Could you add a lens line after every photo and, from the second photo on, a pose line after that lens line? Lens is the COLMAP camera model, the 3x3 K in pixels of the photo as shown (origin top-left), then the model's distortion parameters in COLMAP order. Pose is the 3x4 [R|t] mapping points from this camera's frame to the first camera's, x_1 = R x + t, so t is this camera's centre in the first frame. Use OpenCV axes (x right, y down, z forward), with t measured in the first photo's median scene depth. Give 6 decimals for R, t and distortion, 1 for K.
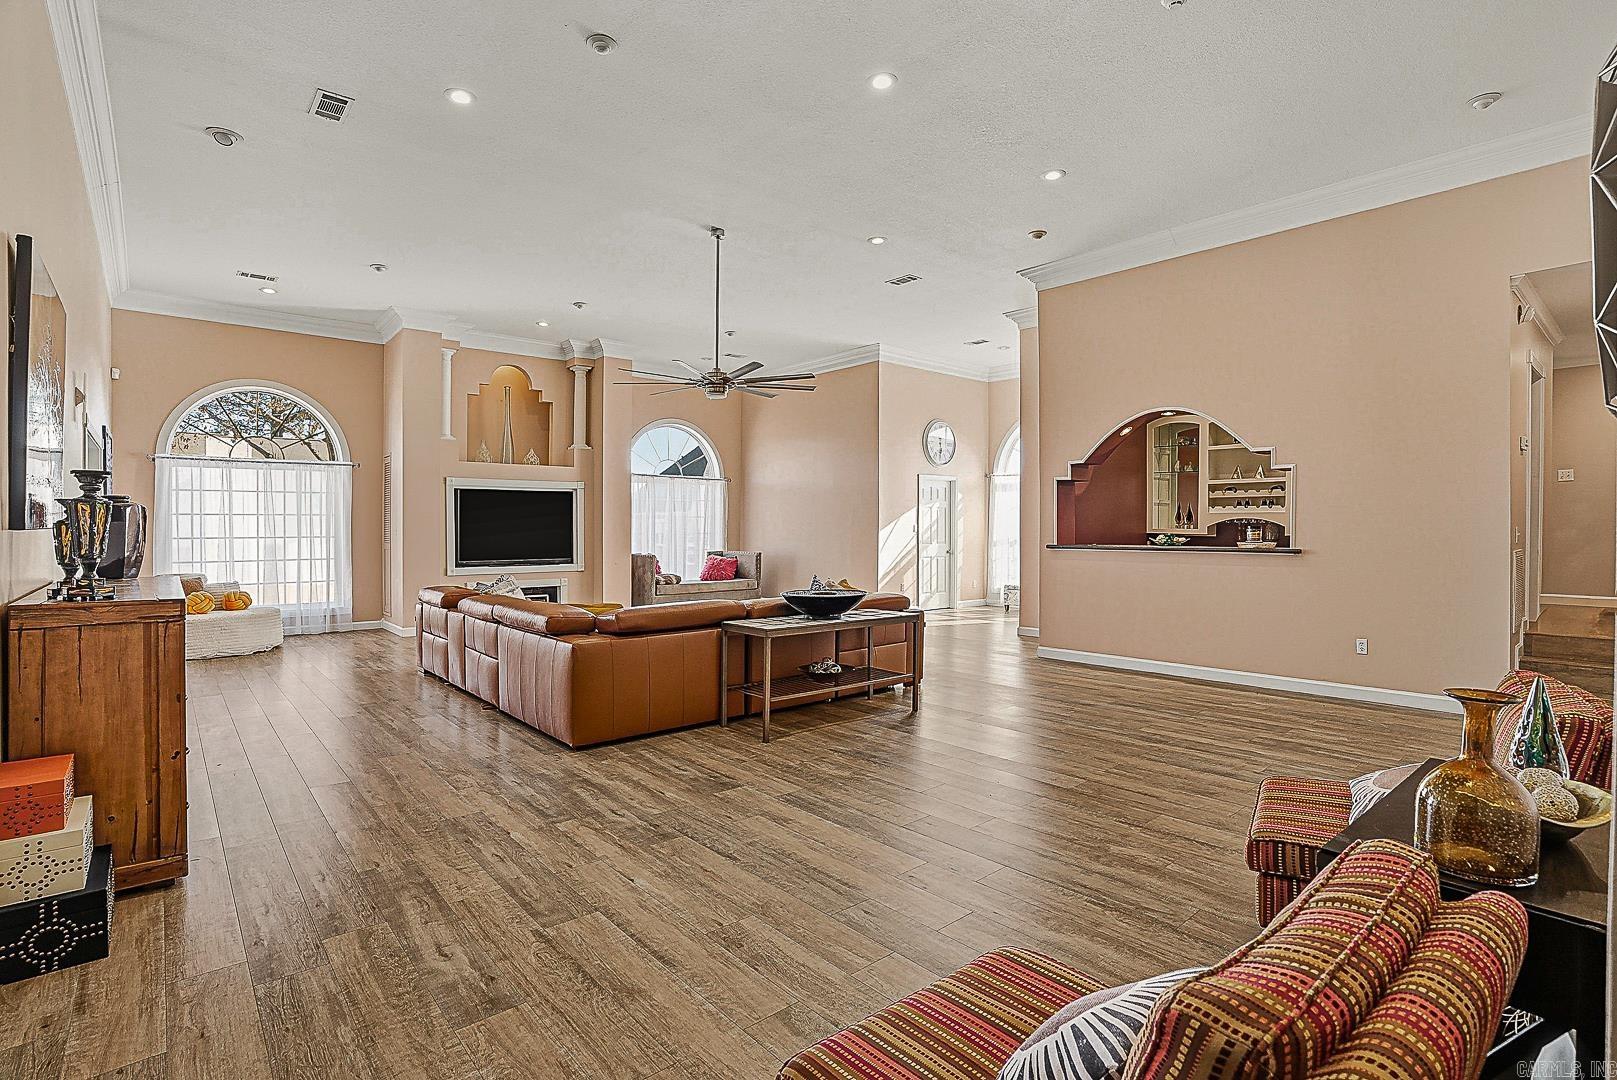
lens RADIAL K [[779.3, 0, 808.5], [0, 779.3, 540.0], [0, 0, 1]] dist [-0.066018, 0.000503]
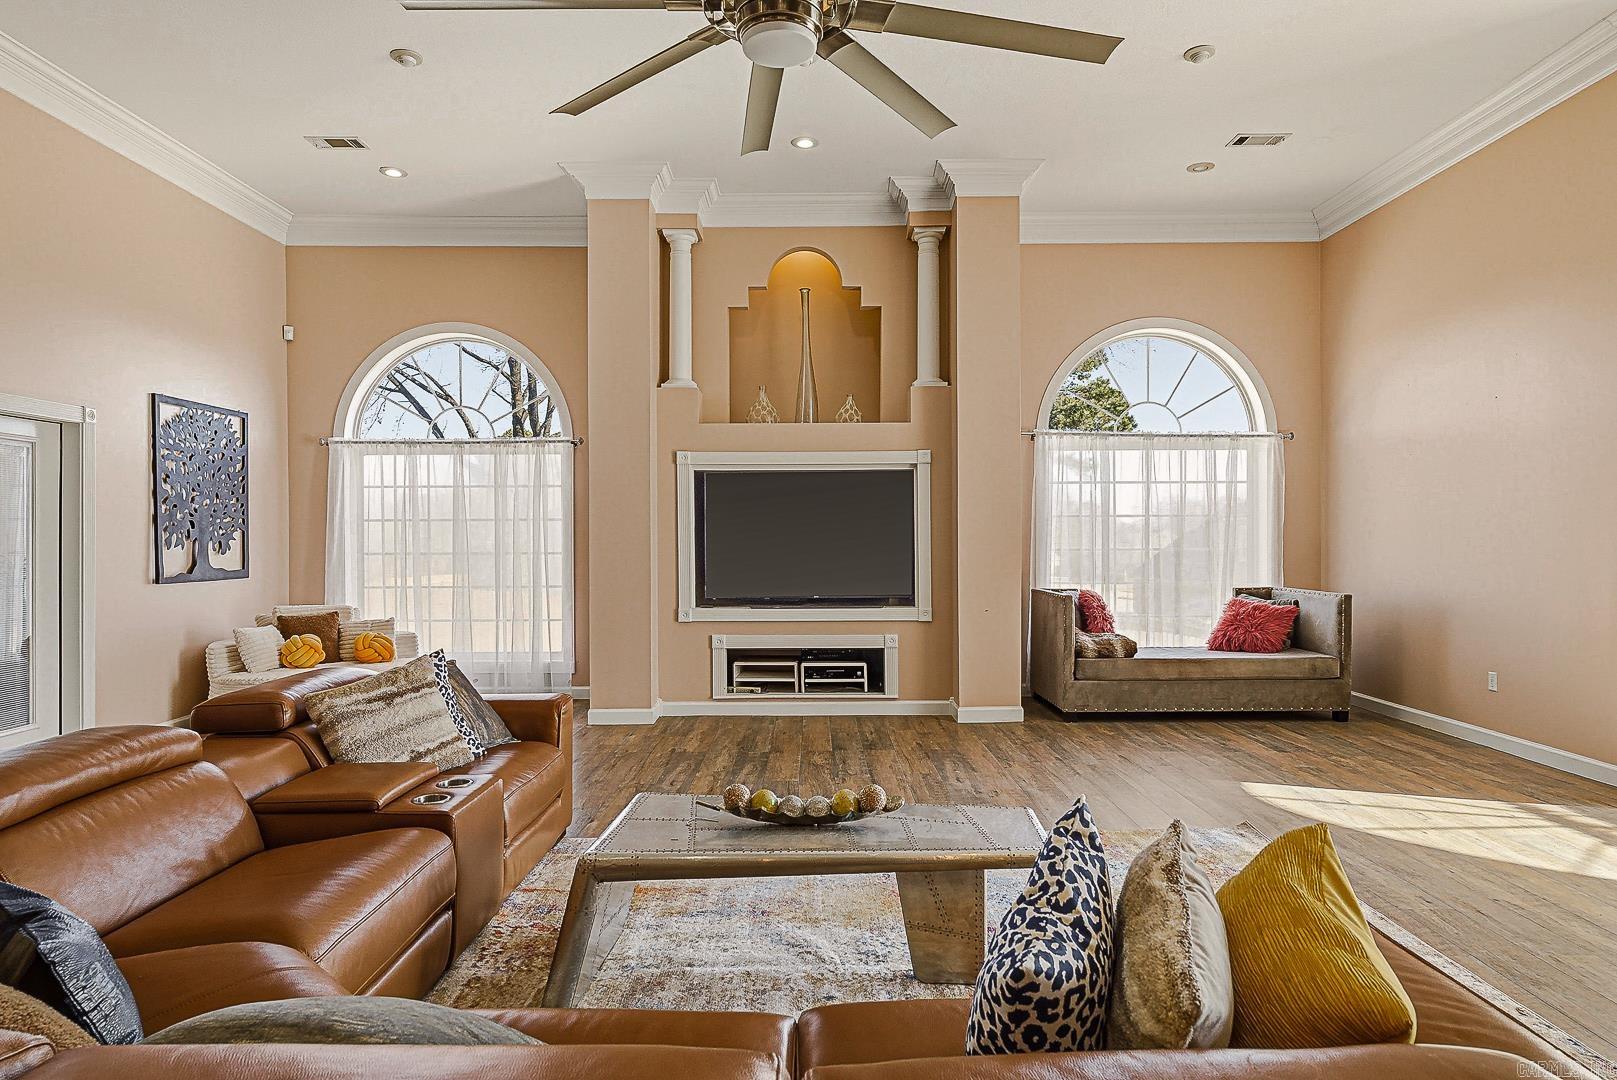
lens RADIAL K [[937.9, 0, 808.5], [0, 937.9, 540.0], [0, 0, 1]] dist [-0.004564, -0.000274]
pose [[0.752352, -0.001501, -0.658759, 0.067505], [-0.007161, 0.999920, -0.010457, -0.008270], [0.658722, 0.012584, 0.752281, 0.513787]]
